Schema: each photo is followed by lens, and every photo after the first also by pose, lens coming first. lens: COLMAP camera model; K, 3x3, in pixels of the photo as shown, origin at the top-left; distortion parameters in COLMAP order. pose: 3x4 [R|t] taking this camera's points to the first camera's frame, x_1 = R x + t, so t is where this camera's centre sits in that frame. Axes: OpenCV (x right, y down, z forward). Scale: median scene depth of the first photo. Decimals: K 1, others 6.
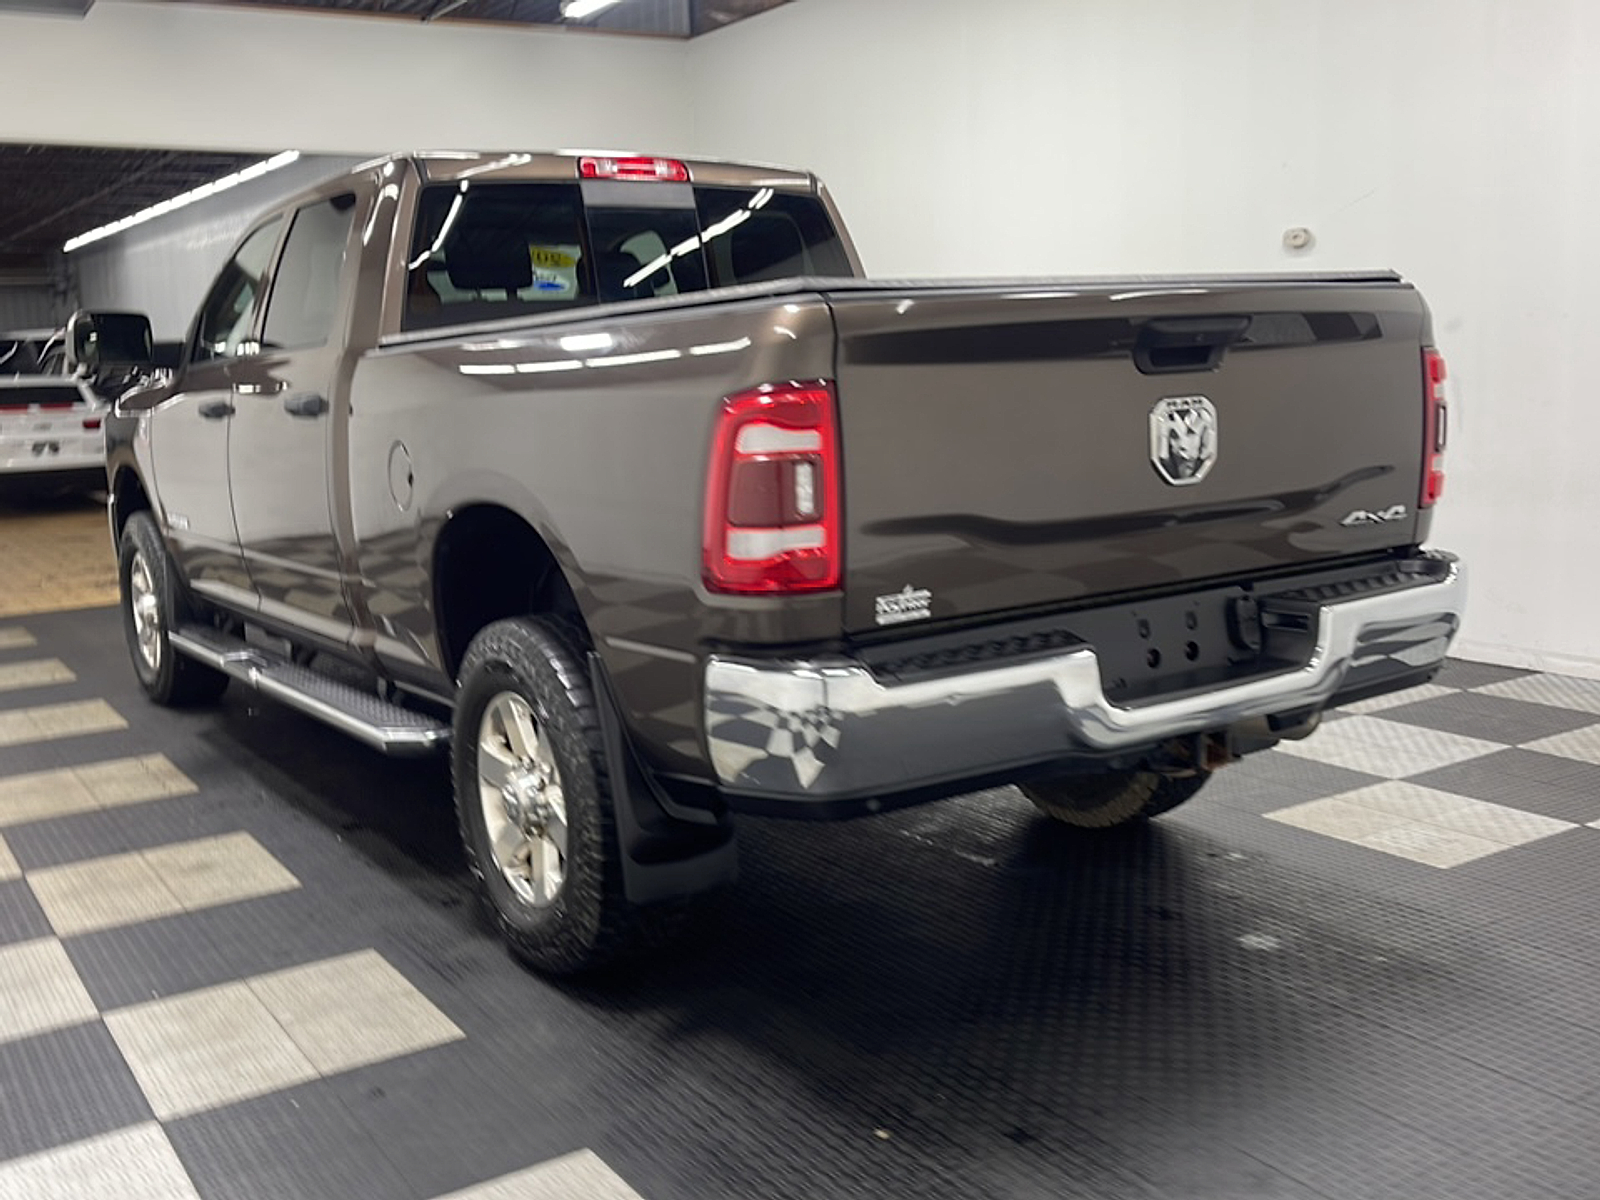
lens RADIAL K [[1602.0, 0, 800.0], [0, 1602.0, 600.0], [0, 0, 1]] dist [0.076941, -0.002785]
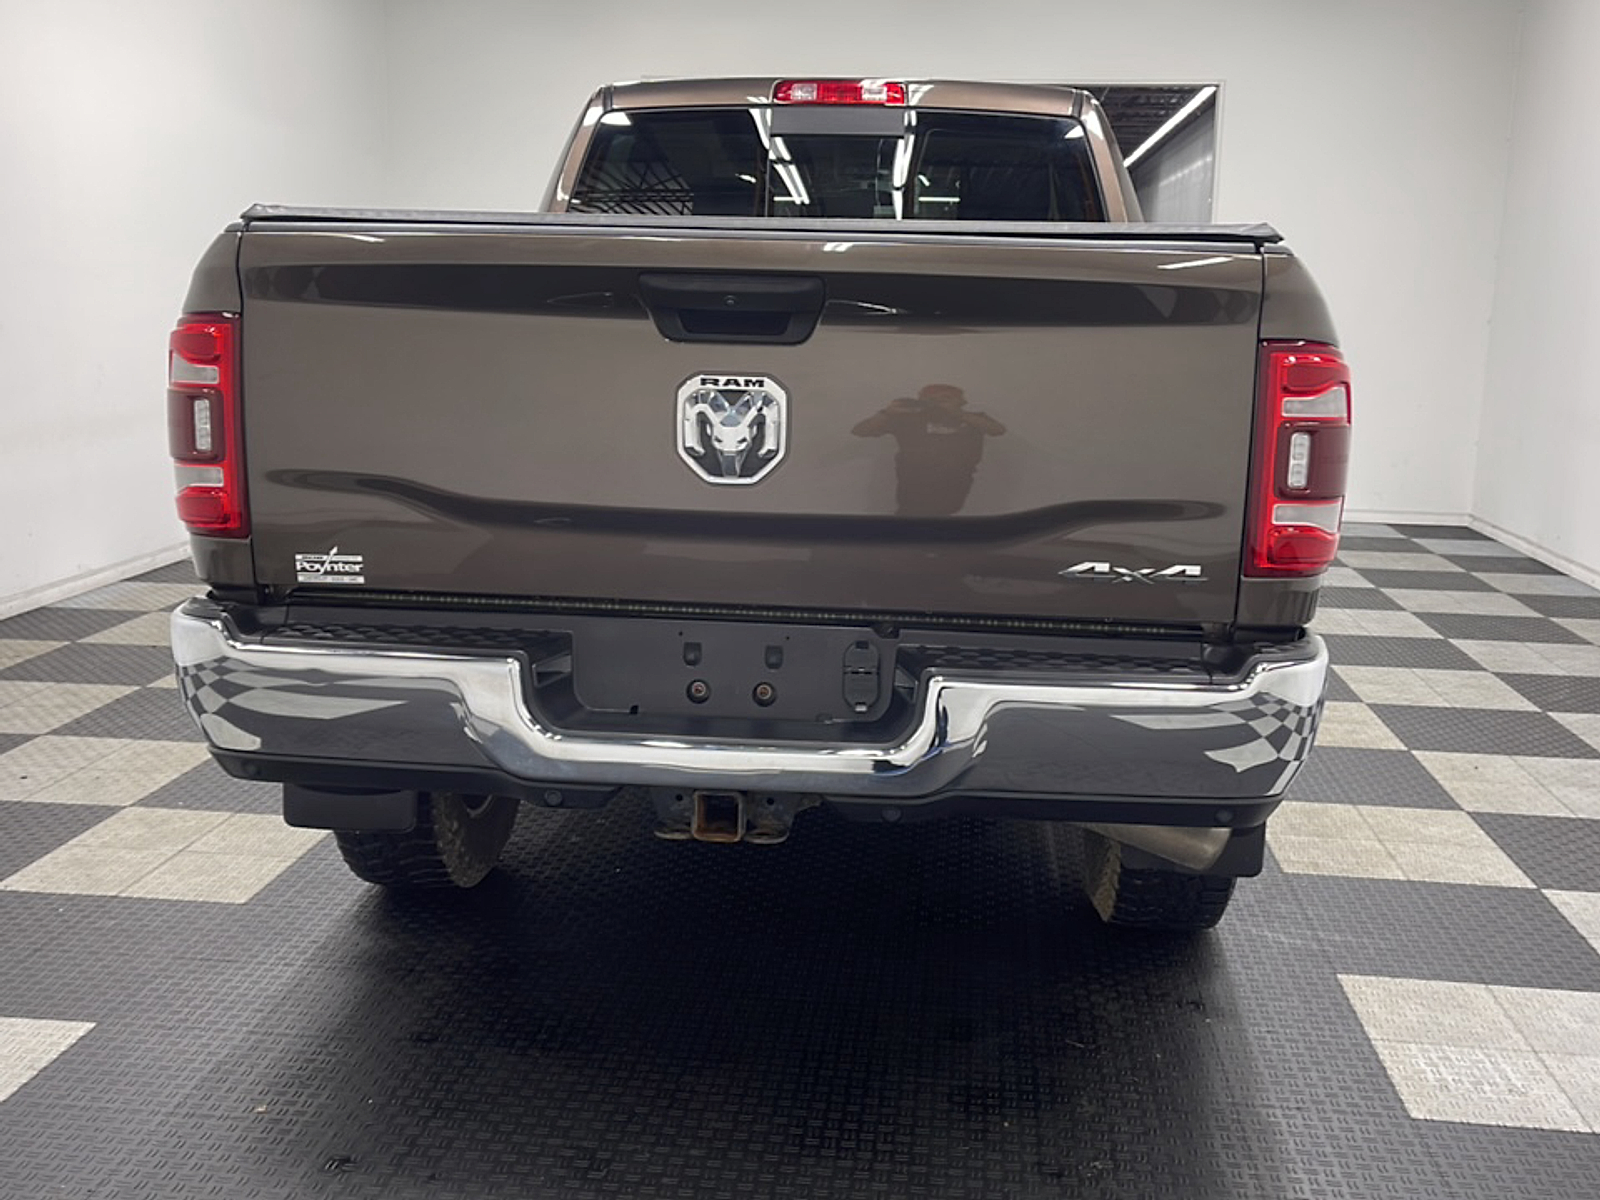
lens RADIAL K [[1602.0, 0, 800.0], [0, 1602.0, 600.0], [0, 0, 1]] dist [0.076941, -0.002785]
pose [[0.776911, 0.173770, -0.605155, 0.768519], [-0.150657, 0.984545, 0.089295, -0.092996], [0.611319, 0.021797, 0.791084, 0.398477]]
